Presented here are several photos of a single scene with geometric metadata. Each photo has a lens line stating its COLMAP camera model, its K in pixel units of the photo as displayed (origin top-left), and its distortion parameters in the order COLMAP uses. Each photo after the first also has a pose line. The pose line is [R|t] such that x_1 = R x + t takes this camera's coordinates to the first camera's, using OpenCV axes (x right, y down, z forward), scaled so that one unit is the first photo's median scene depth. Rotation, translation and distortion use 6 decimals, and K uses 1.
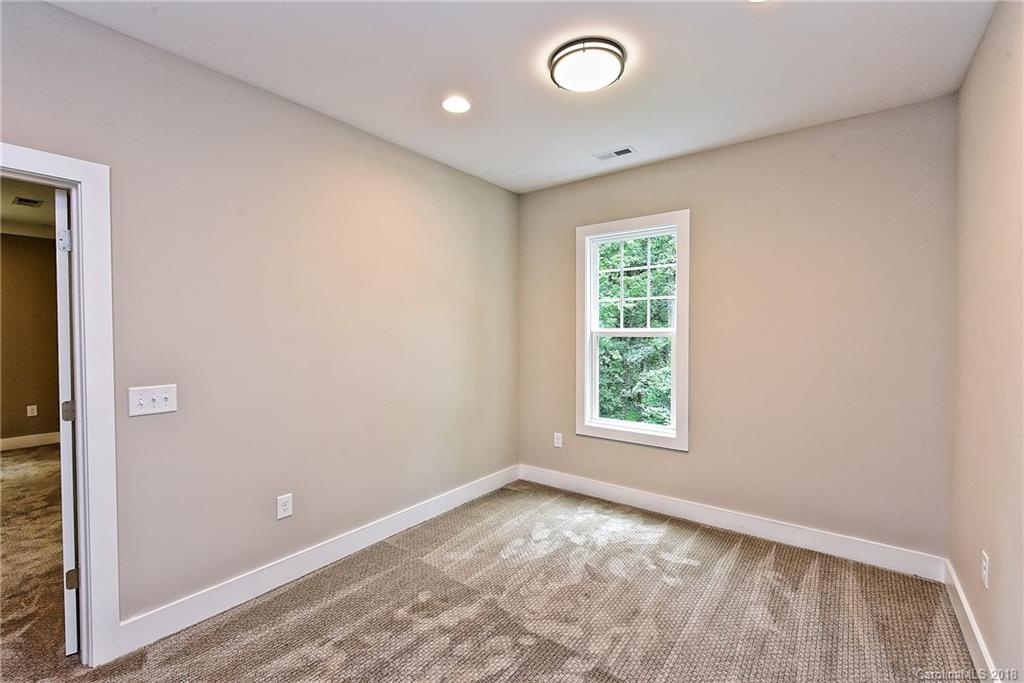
lens RADIAL K [[438.3, 0, 513.3], [0, 438.3, 340.5], [0, 0, 1]] dist [-0.001890, -0.000378]
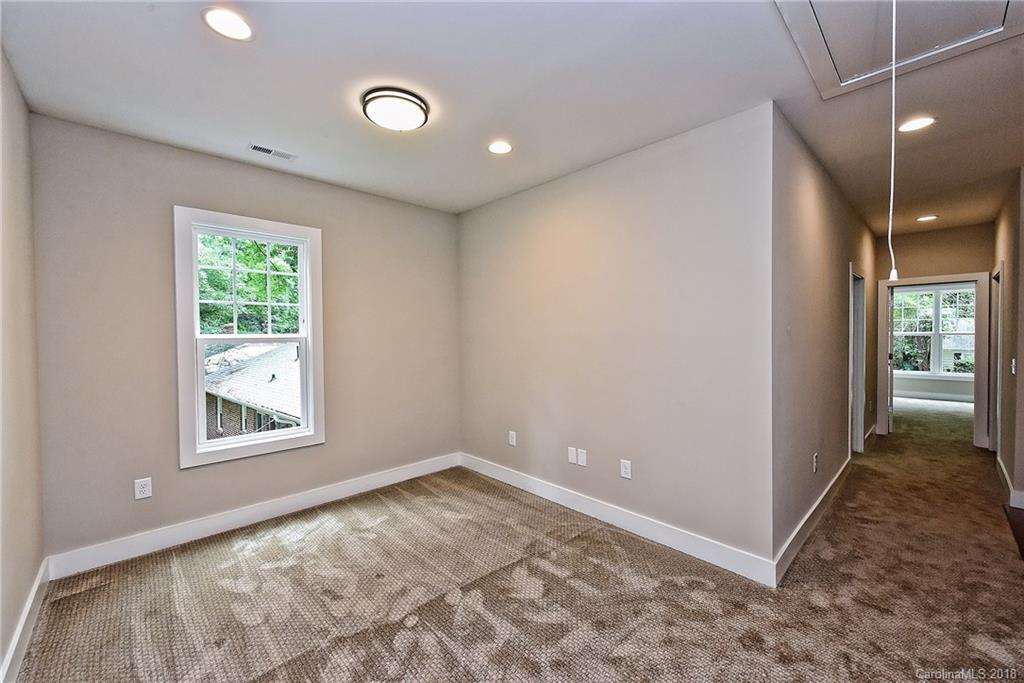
lens RADIAL K [[402.6, 0, 512.0], [0, 402.6, 341.5], [0, 0, 1]] dist [0.000089, -0.000252]
pose [[0.172090, -0.020918, 0.984859, -0.623595], [0.026652, 0.999507, 0.016572, -0.014979], [-0.984721, 0.023397, 0.172563, 0.389861]]
